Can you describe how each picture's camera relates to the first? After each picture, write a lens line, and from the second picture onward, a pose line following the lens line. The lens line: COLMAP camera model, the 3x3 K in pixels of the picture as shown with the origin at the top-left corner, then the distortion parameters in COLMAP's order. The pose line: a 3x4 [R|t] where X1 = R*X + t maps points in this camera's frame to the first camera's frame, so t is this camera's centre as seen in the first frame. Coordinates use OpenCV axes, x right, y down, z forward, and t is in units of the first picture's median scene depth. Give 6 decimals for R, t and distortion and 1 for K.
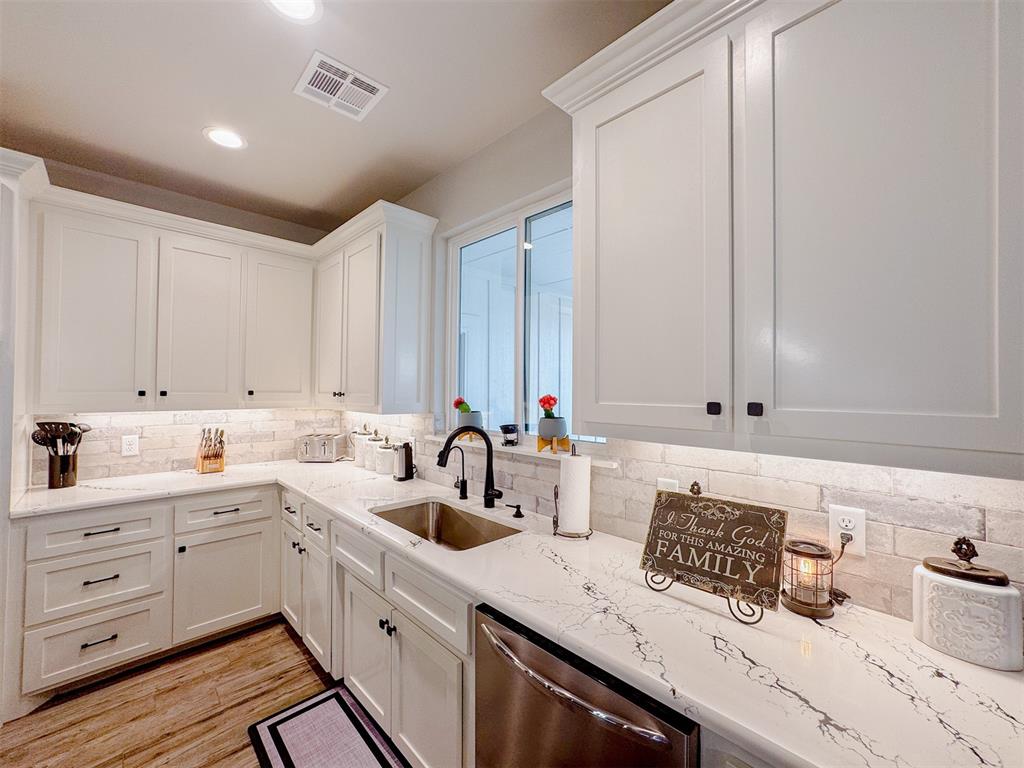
lens RADIAL K [[414.5, 0, 513.9], [0, 414.5, 385.9], [0, 0, 1]] dist [-0.014430, 0.006574]
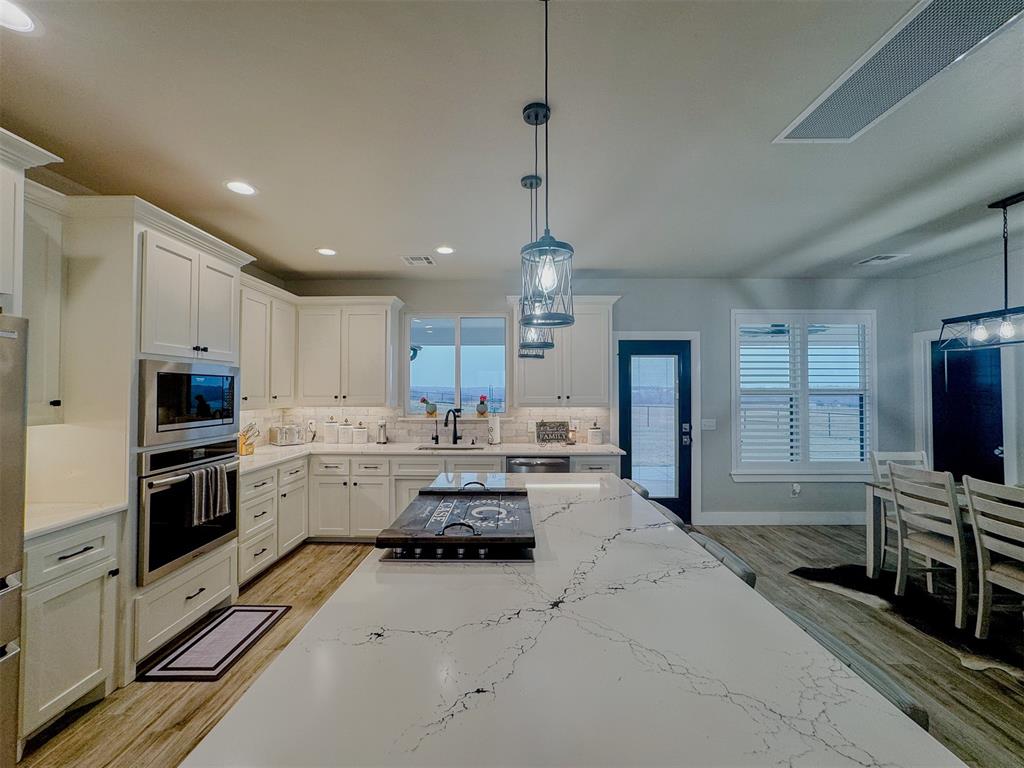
lens RADIAL K [[414.5, 0, 506.0], [0, 414.5, 384.4], [0, 0, 1]] dist [-0.014430, 0.006574]
pose [[0.712755, 0.003349, 0.701405, -1.559154], [-0.000719, 0.999992, -0.004044, -0.032390], [-0.701412, 0.002378, 0.712752, -0.888421]]
